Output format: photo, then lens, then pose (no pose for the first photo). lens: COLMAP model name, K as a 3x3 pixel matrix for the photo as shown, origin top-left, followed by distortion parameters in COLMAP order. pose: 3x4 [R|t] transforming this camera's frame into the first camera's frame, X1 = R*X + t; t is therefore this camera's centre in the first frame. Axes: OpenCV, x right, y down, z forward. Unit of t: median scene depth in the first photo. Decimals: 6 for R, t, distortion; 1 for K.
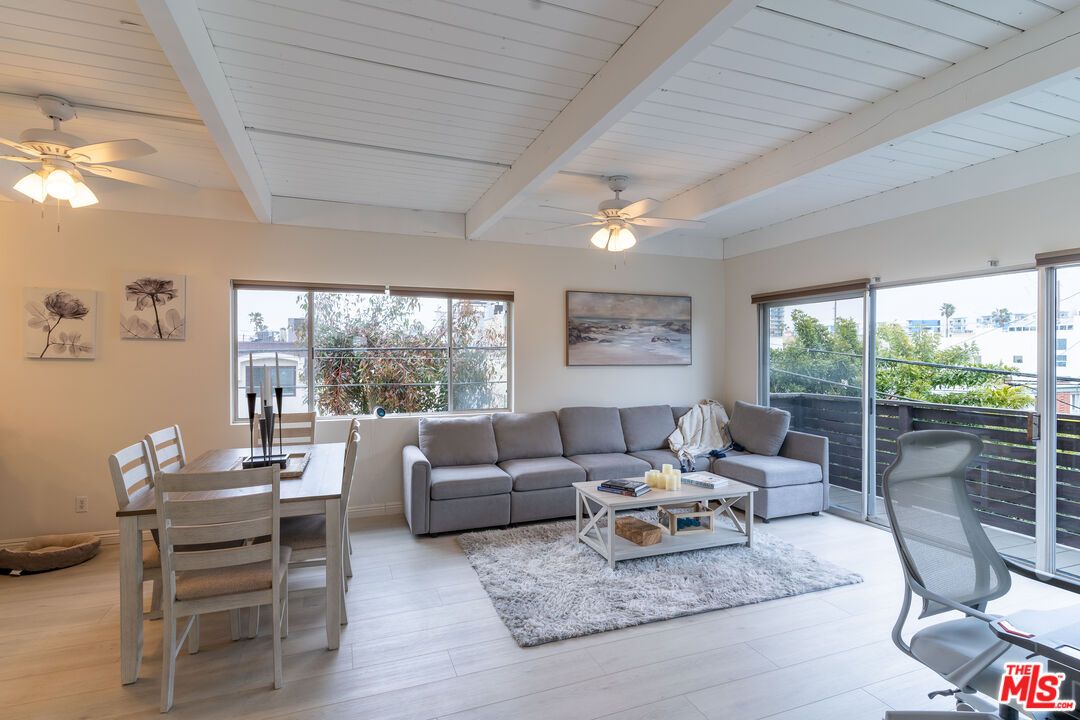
lens RADIAL K [[524.4, 0, 536.4], [0, 524.4, 360.8], [0, 0, 1]] dist [0.003702, -0.000231]
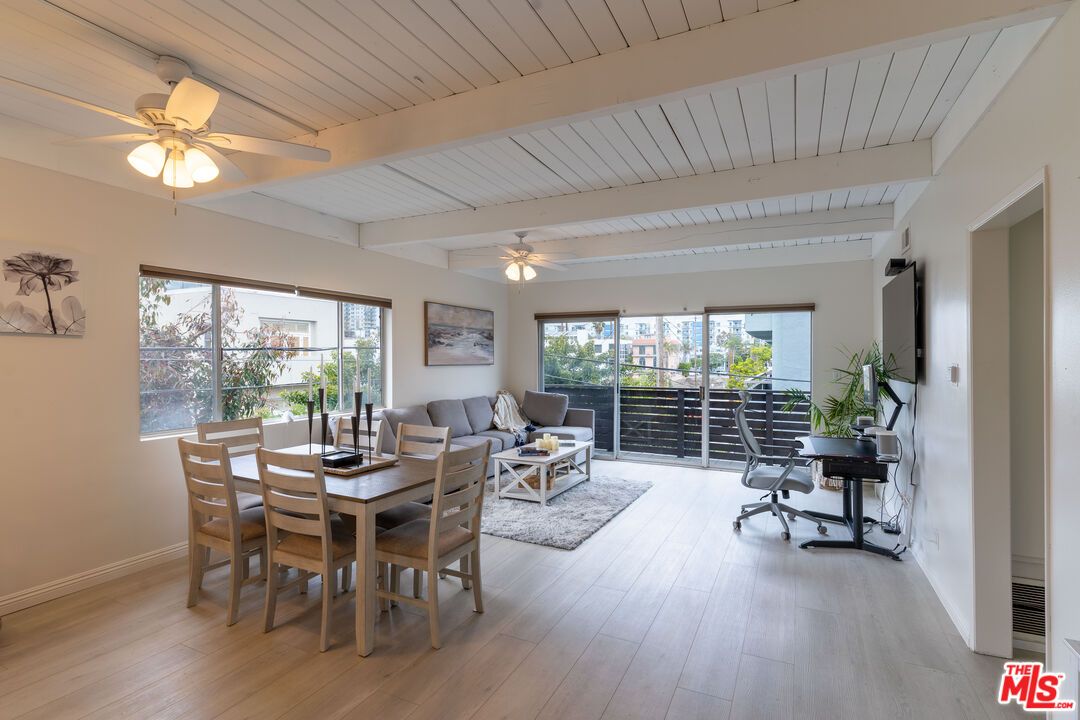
lens RADIAL K [[524.4, 0, 537.0], [0, 524.4, 361.1], [0, 0, 1]] dist [0.003702, -0.000231]
pose [[0.733466, -0.004061, 0.679714, -0.636247], [0.004830, 0.999988, 0.000763, -0.000730], [-0.679709, 0.002724, 0.733477, -0.025401]]
